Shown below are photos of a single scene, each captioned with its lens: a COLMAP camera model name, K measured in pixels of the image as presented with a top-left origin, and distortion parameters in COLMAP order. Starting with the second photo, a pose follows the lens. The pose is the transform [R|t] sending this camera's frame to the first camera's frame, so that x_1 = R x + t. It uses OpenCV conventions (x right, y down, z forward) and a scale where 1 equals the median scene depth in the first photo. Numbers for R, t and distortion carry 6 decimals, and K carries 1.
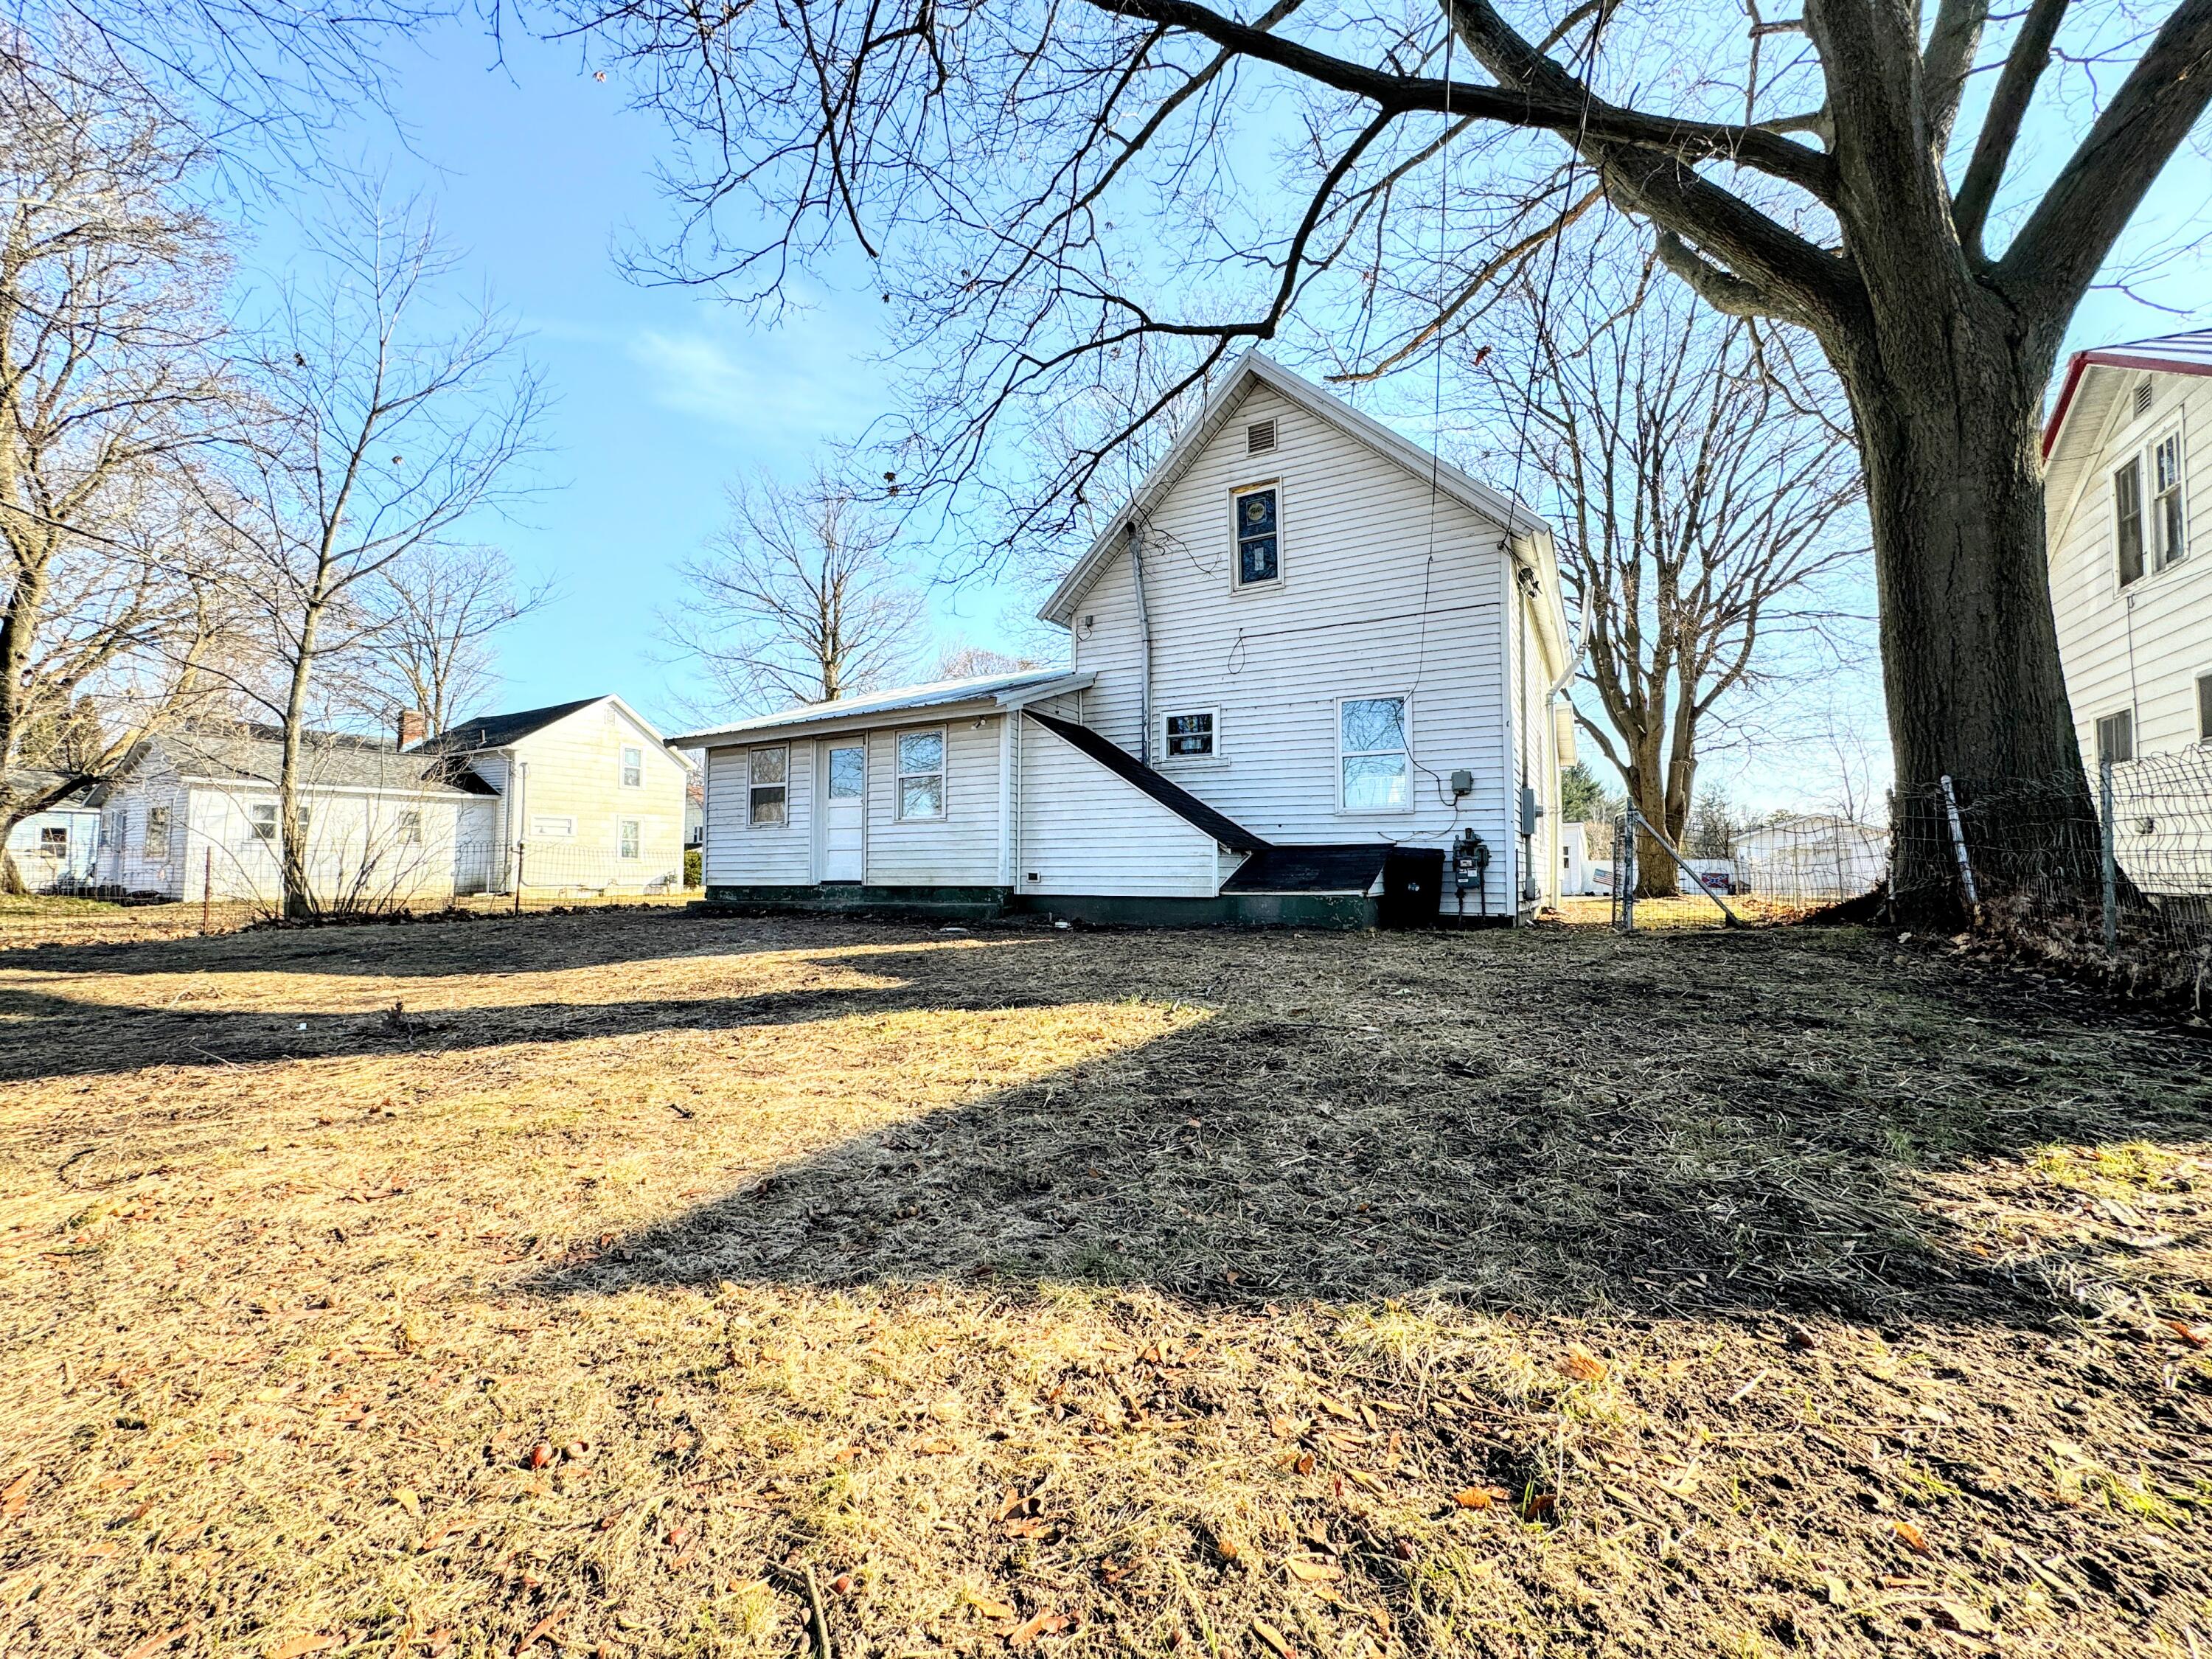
lens RADIAL K [[889.0, 0, 1106.0], [0, 889.0, 829.5], [0, 0, 1]] dist [0.000303, 0.000377]
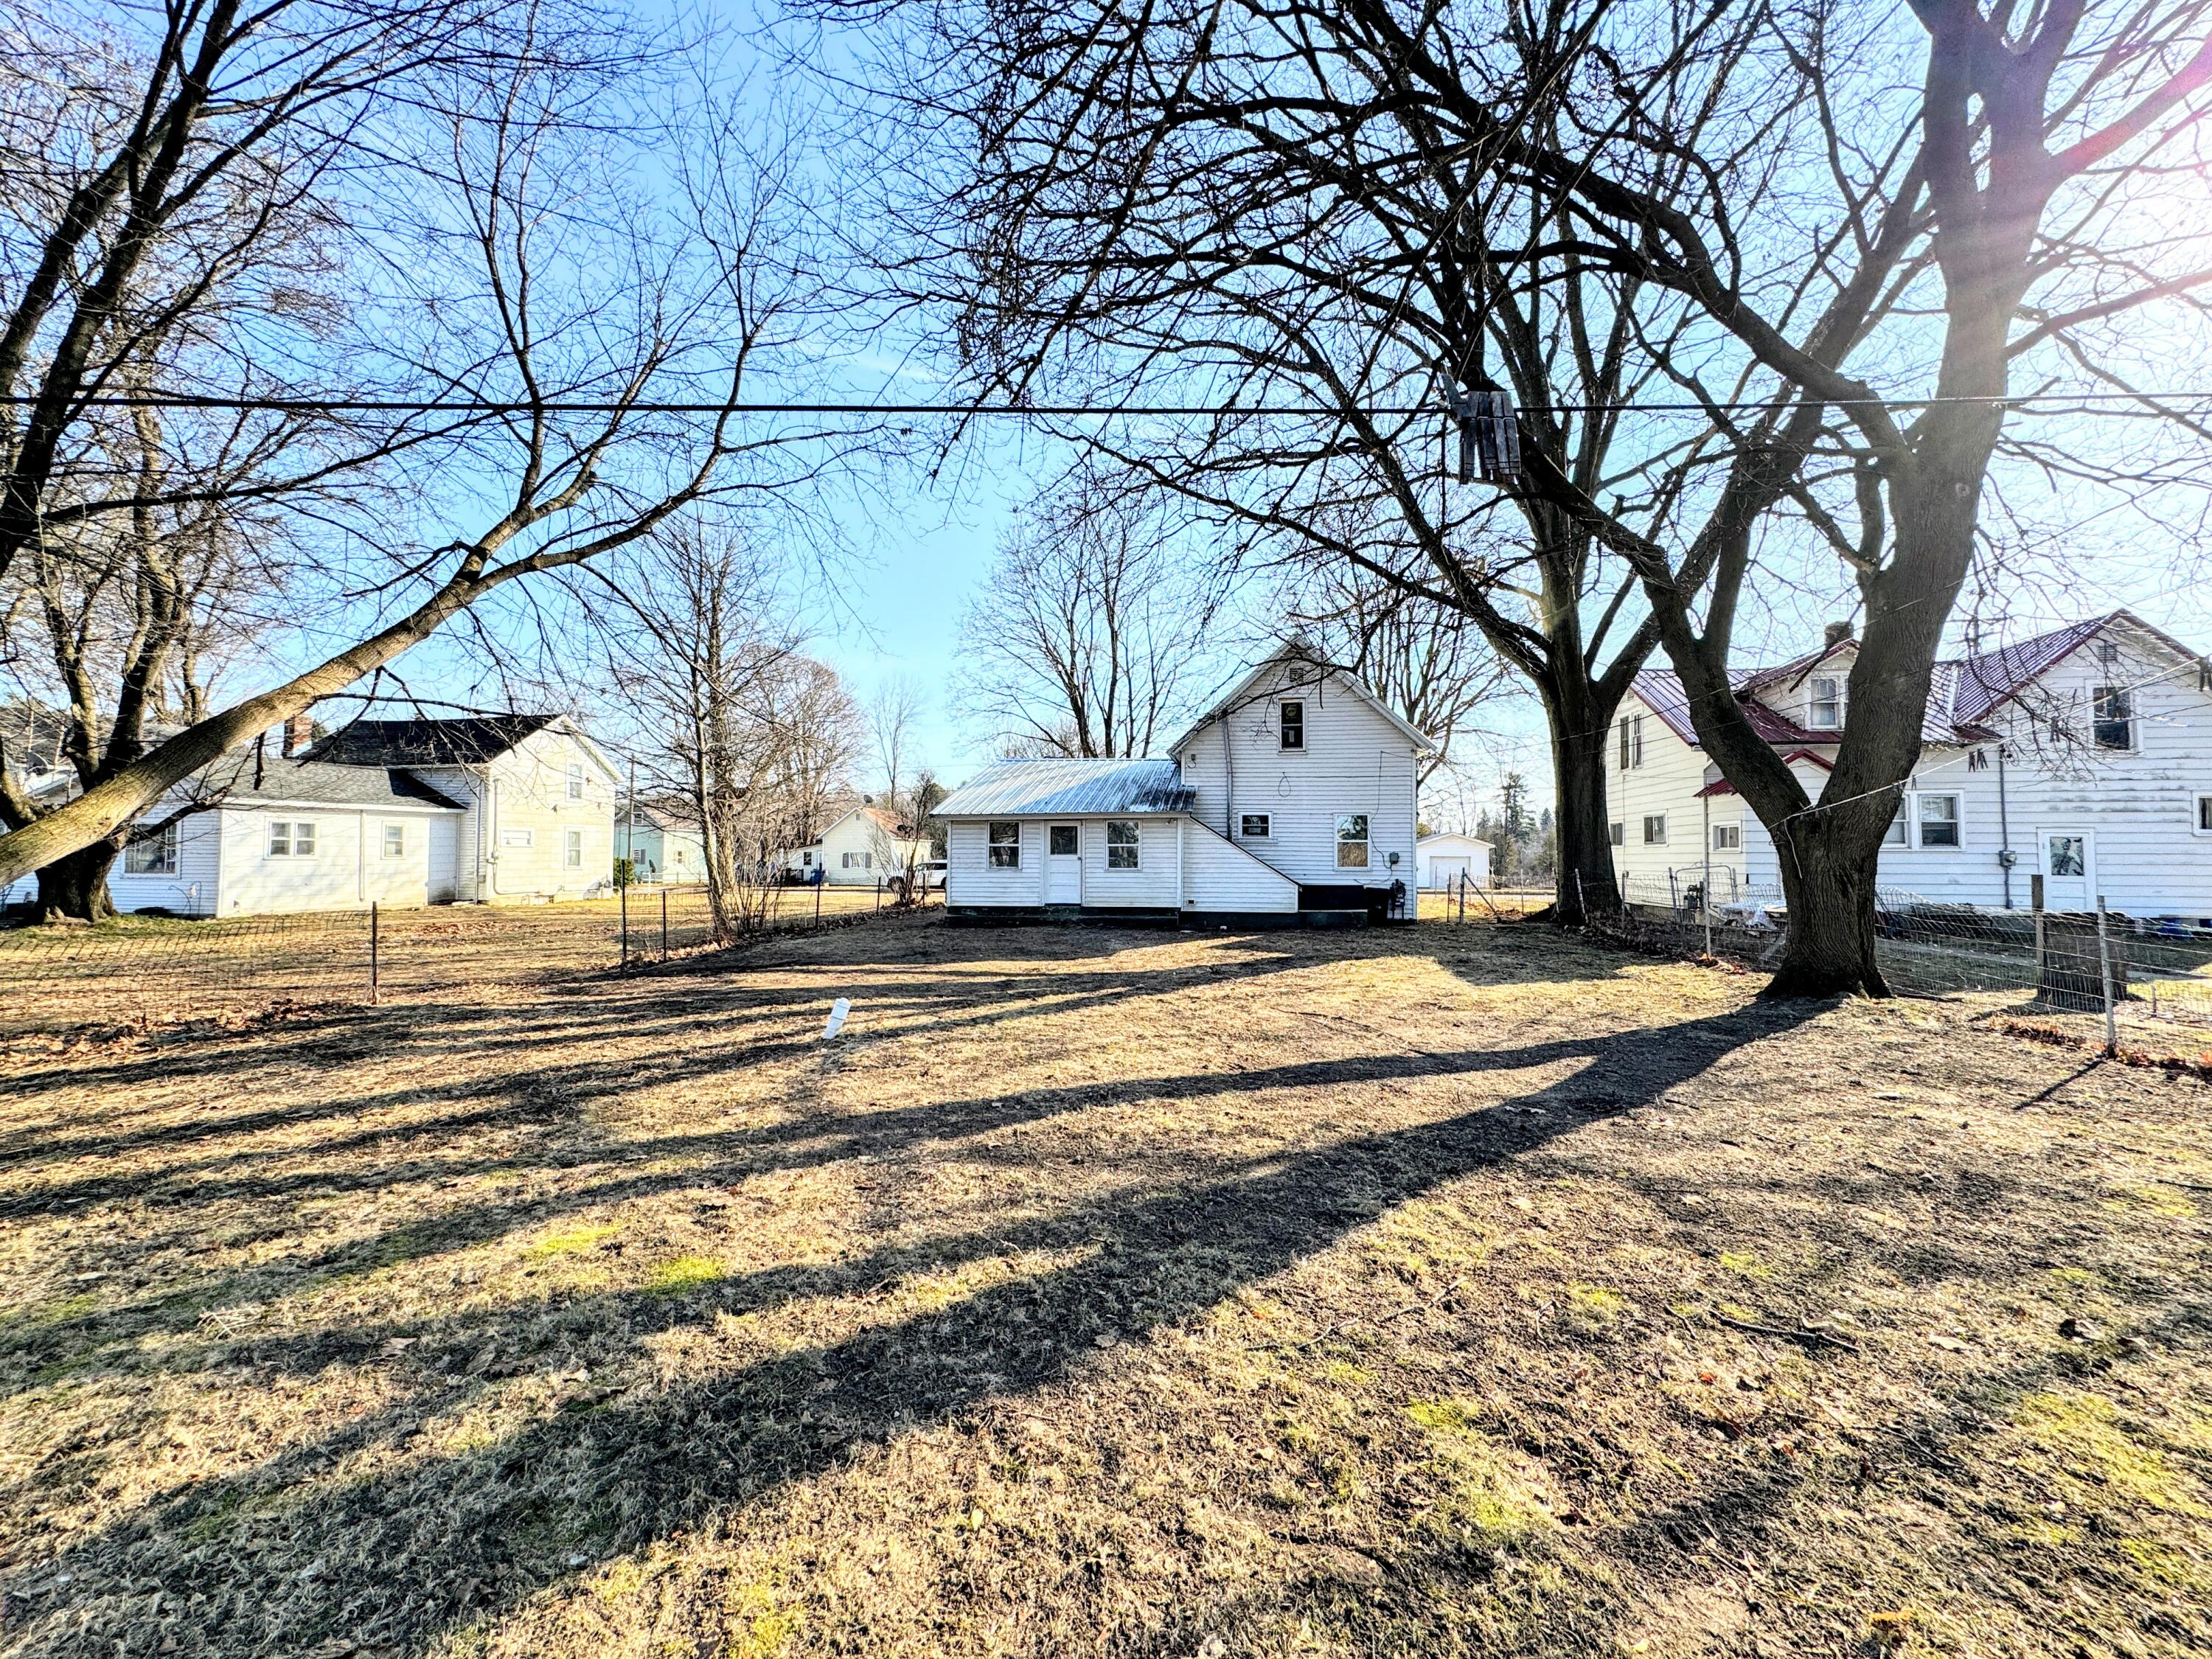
lens RADIAL K [[889.0, 0, 1106.0], [0, 889.0, 829.5], [0, 0, 1]] dist [0.000303, 0.000377]
pose [[0.939943, 0.013789, 0.341053, -0.864111], [-0.020056, 0.999689, 0.014854, -0.120895], [-0.340742, -0.020802, 0.939927, -0.687539]]
